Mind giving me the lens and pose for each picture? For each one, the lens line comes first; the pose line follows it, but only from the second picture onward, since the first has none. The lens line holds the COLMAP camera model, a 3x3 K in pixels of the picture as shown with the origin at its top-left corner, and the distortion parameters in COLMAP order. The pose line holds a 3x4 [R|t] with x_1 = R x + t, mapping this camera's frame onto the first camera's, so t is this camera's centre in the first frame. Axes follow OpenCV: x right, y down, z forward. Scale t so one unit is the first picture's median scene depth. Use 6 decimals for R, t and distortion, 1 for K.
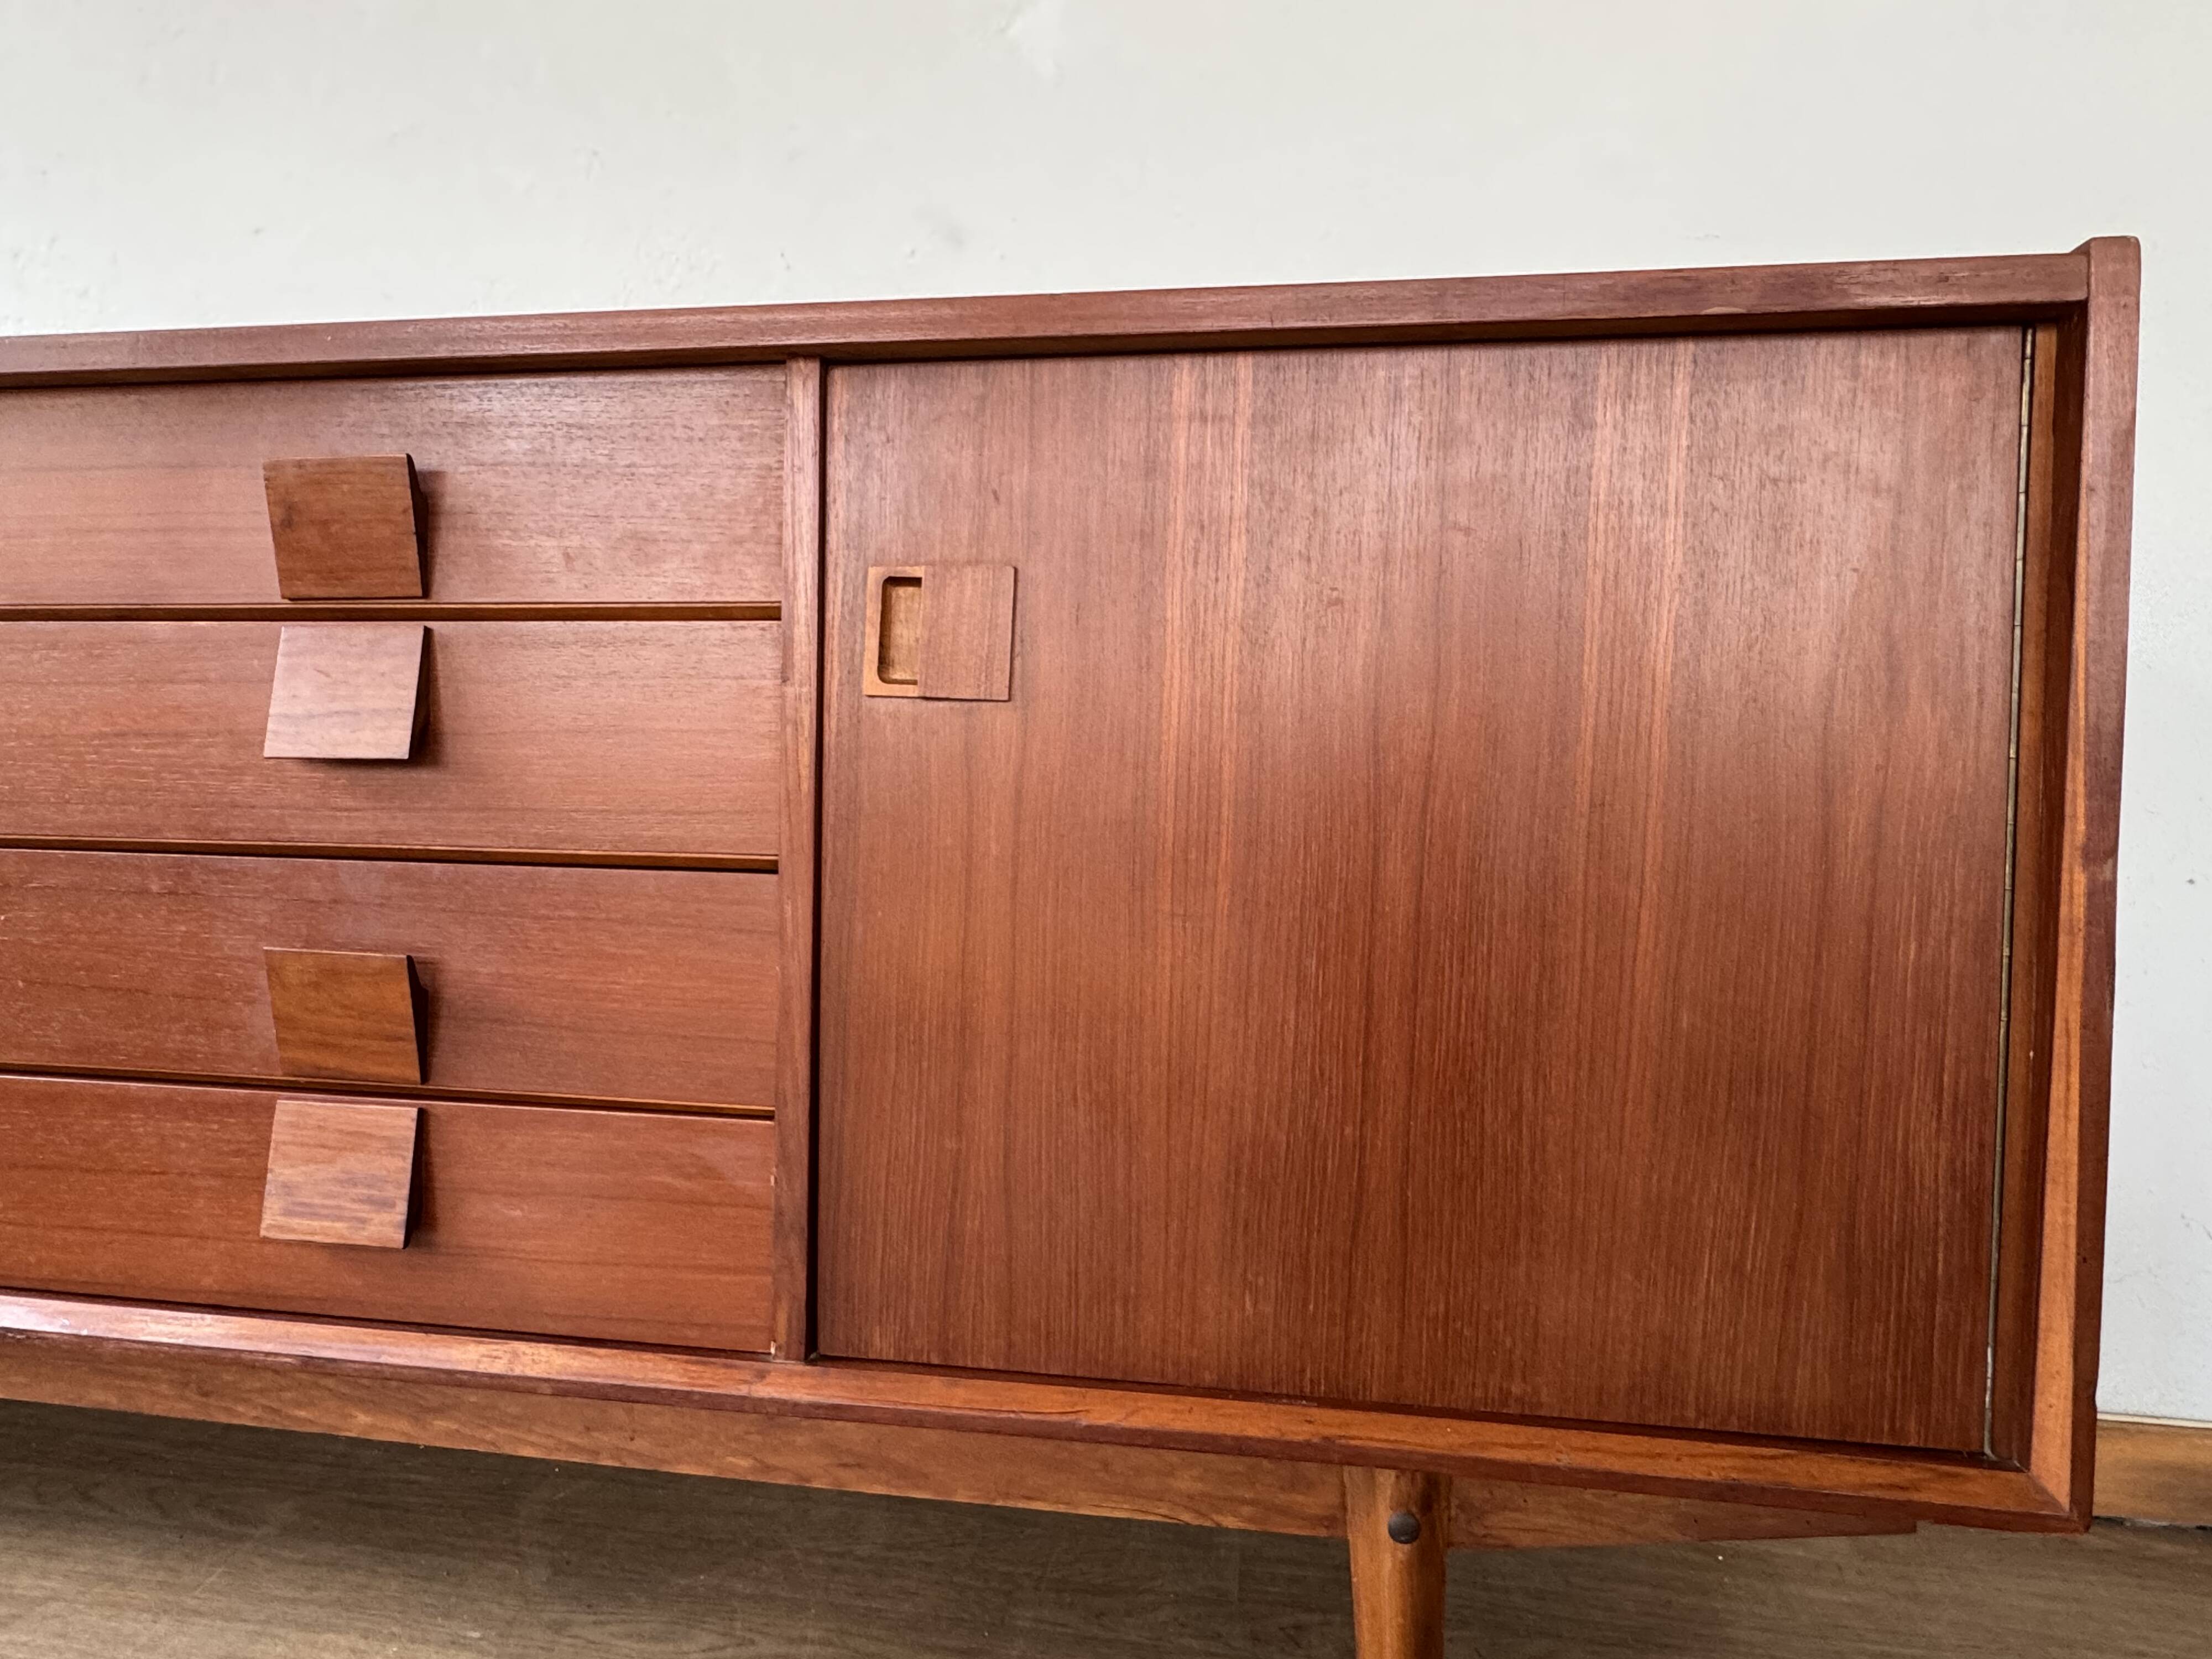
lens RADIAL K [[1310.7, 0, 1086.5], [0, 1310.7, 837.7], [0, 0, 1]] dist [-0.003014, 0.000479]
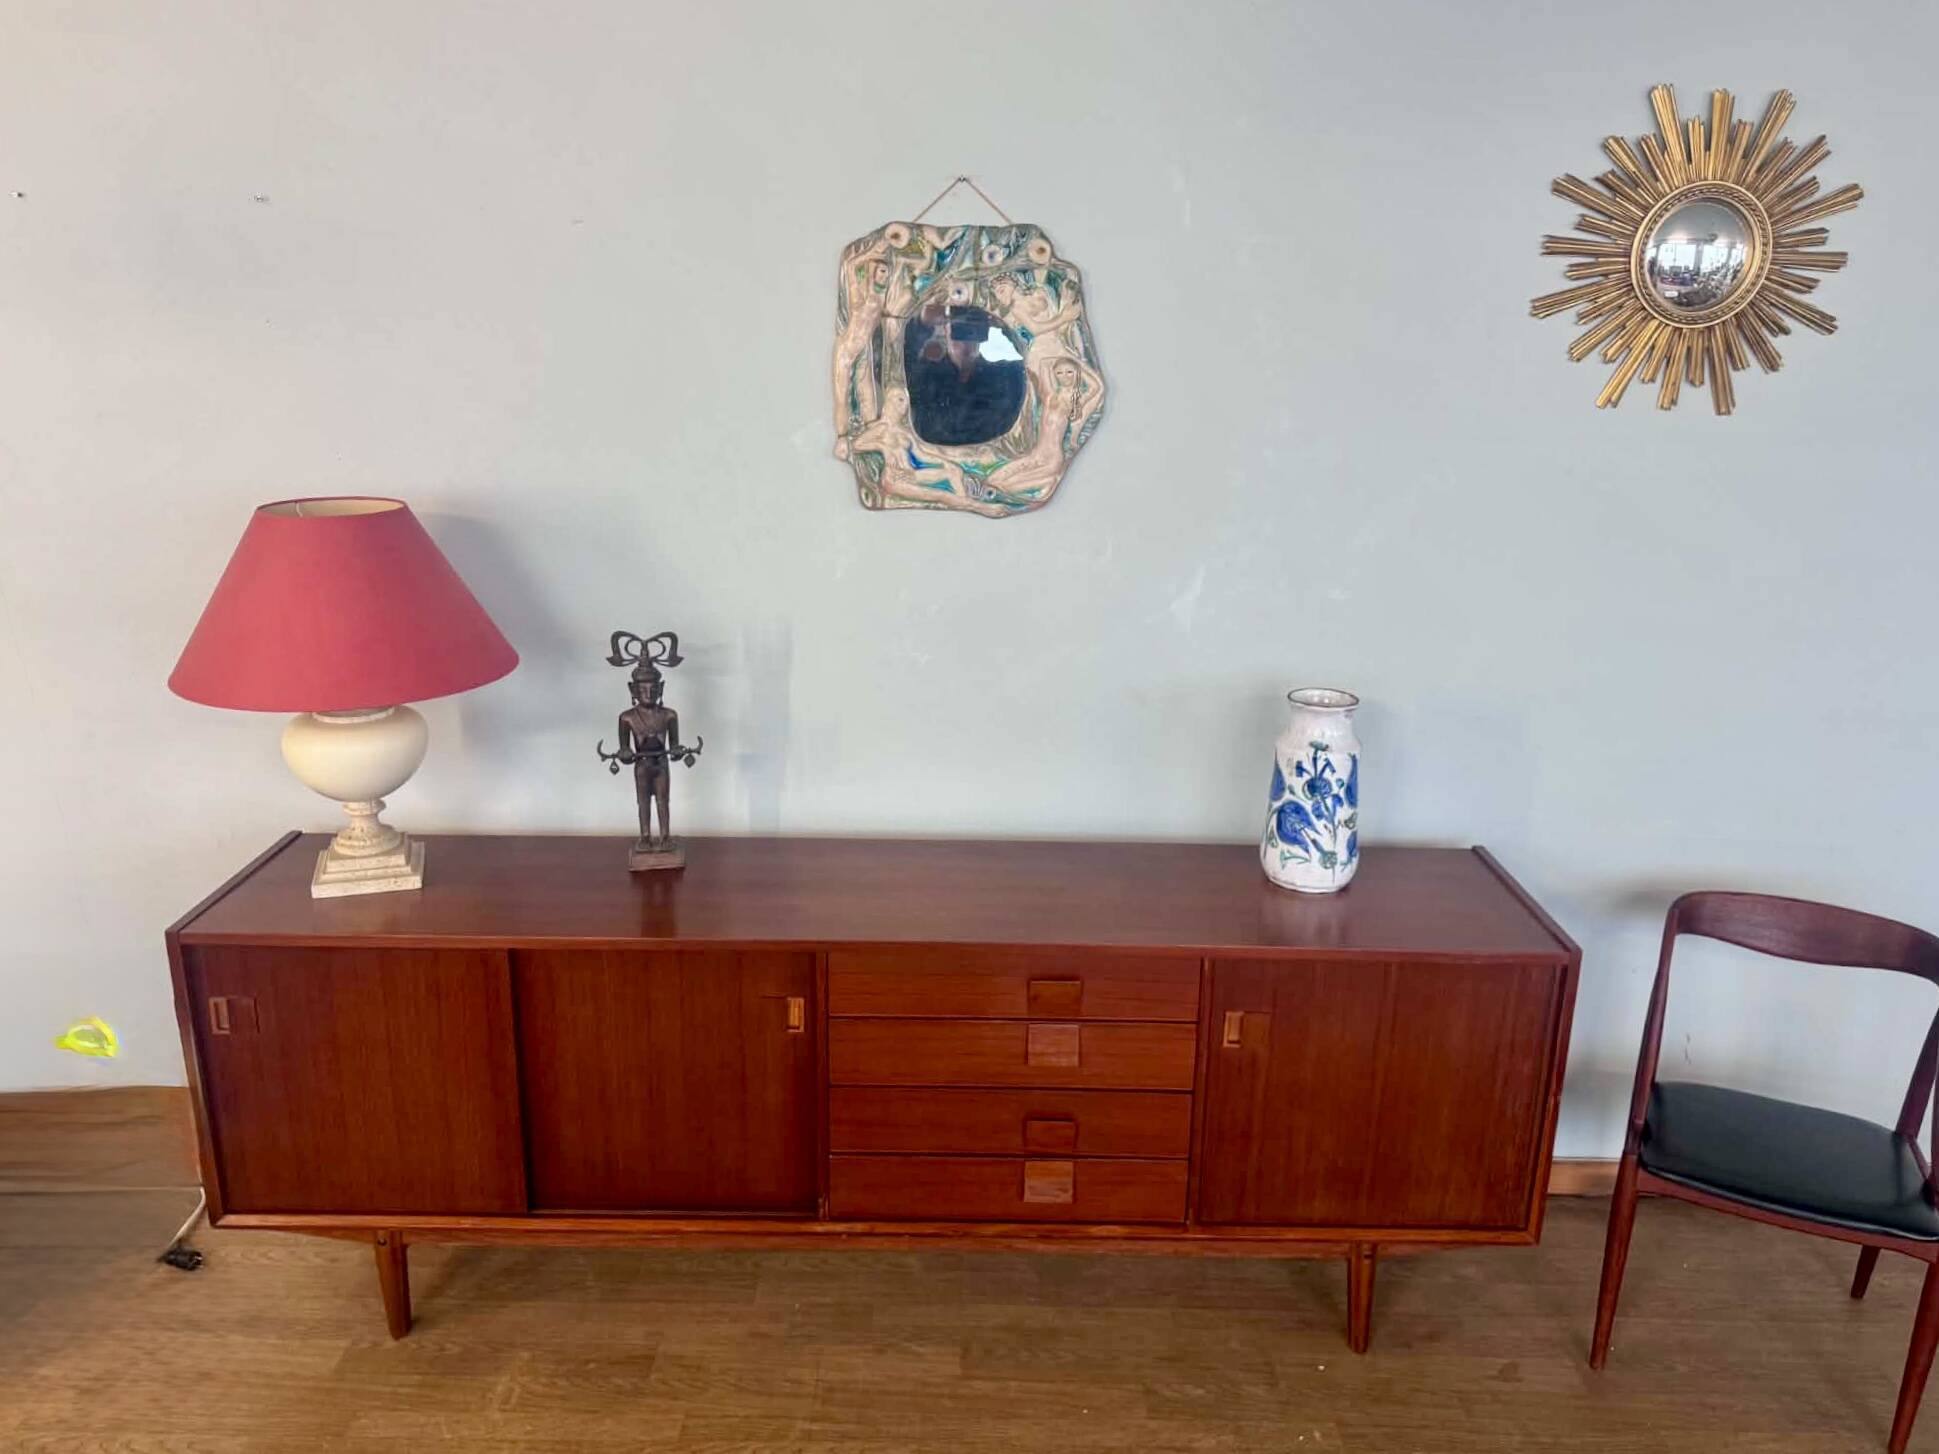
lens RADIAL K [[1411.0, 0, 959.6], [0, 1411.0, 735.1], [0, 0, 1]] dist [0.047240, -0.061890]
pose [[0.989198, -0.046189, 0.139120, -1.253177], [0.009253, 0.966843, 0.255205, -1.739909], [-0.146295, -0.251161, 0.956826, -2.073232]]
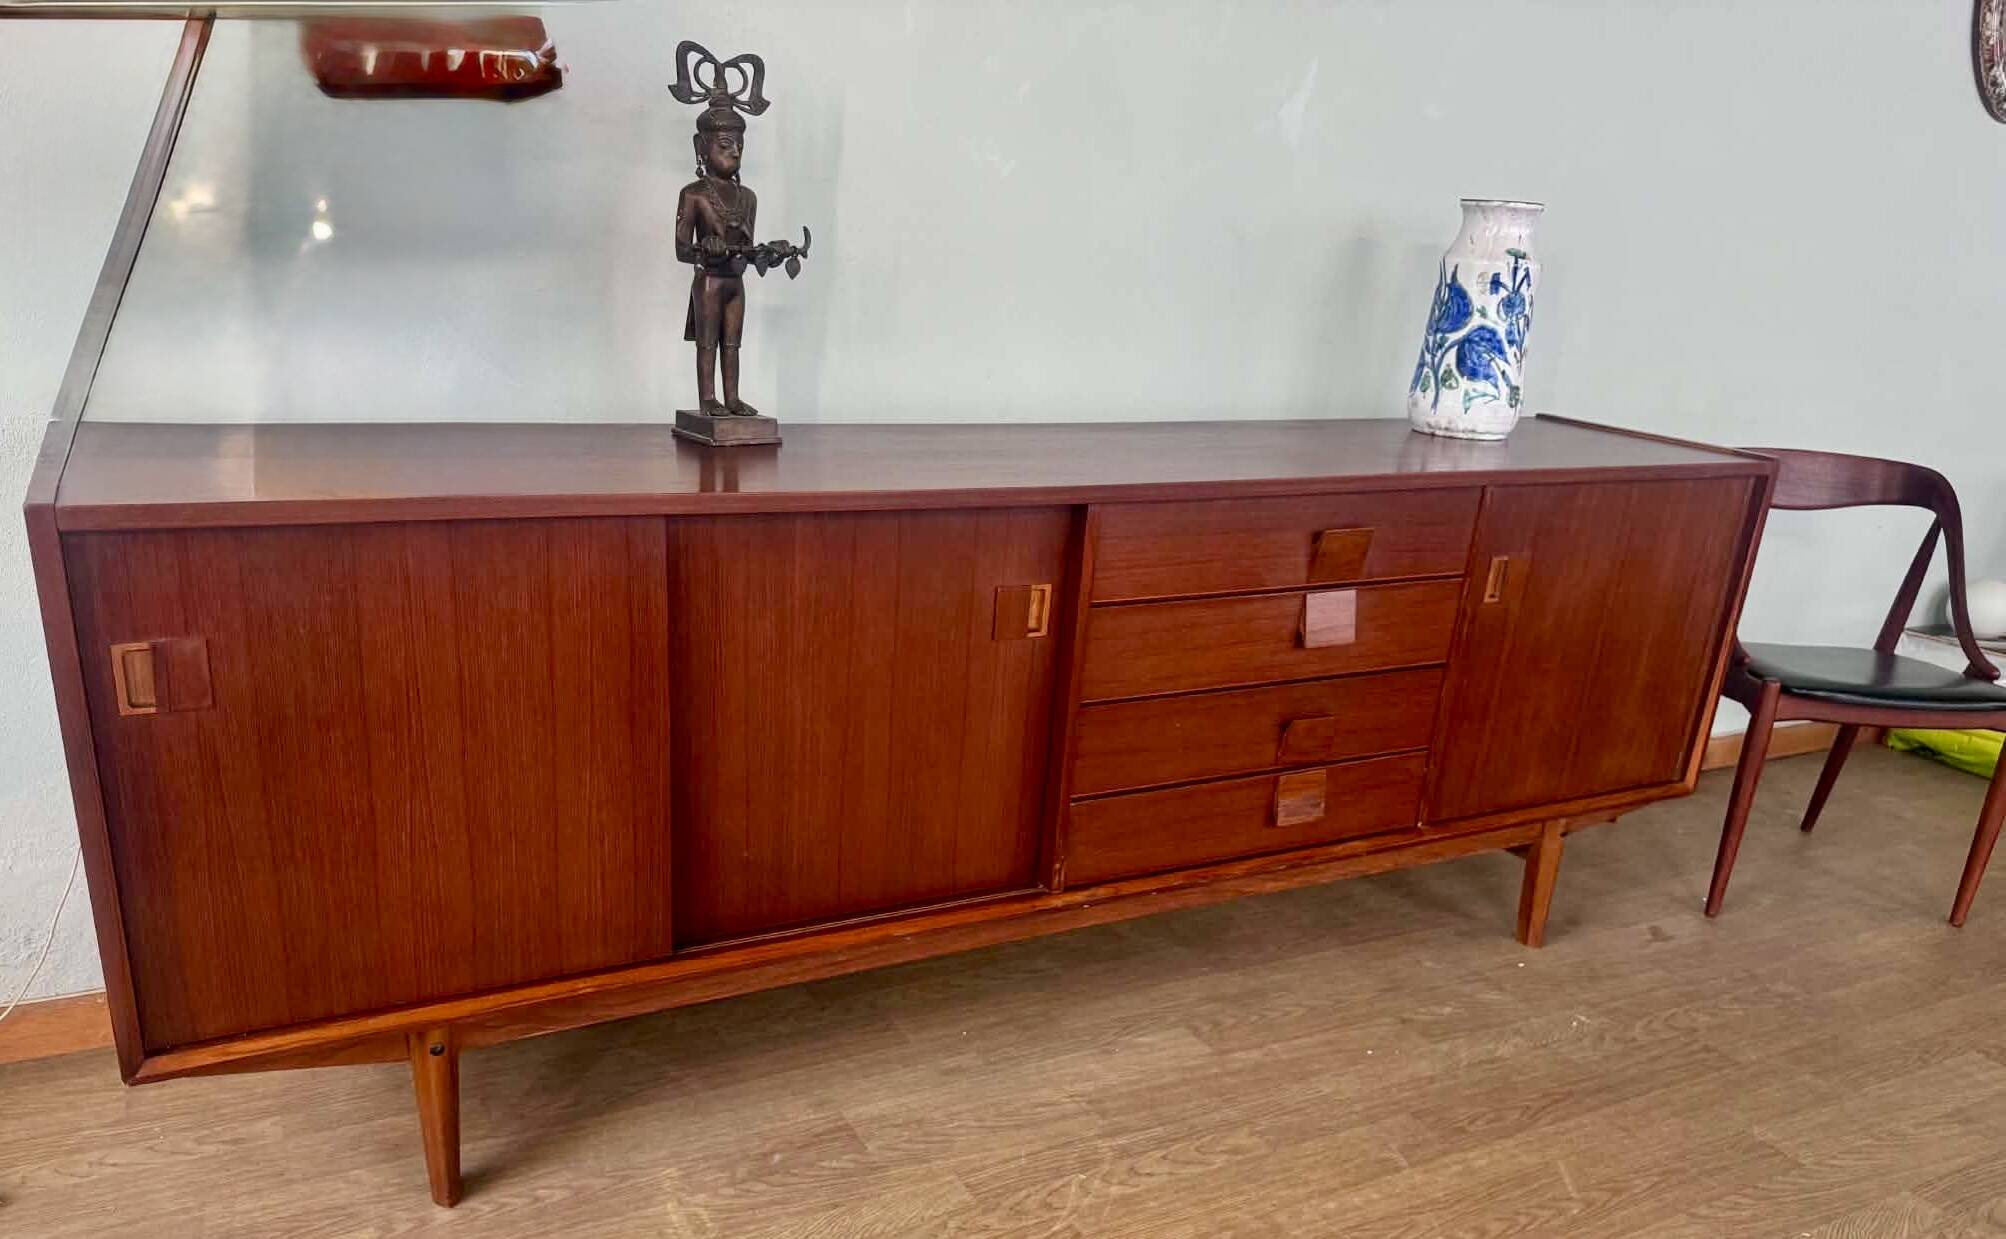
lens RADIAL K [[1453.3, 0, 988.5], [0, 1453.3, 782.4], [0, 0, 1]] dist [0.064751, -0.097991]
pose [[0.800641, -0.187337, 0.569104, -2.800489], [-0.031192, 0.935539, 0.351843, -0.797654], [-0.598332, -0.299452, 0.743187, -0.797790]]
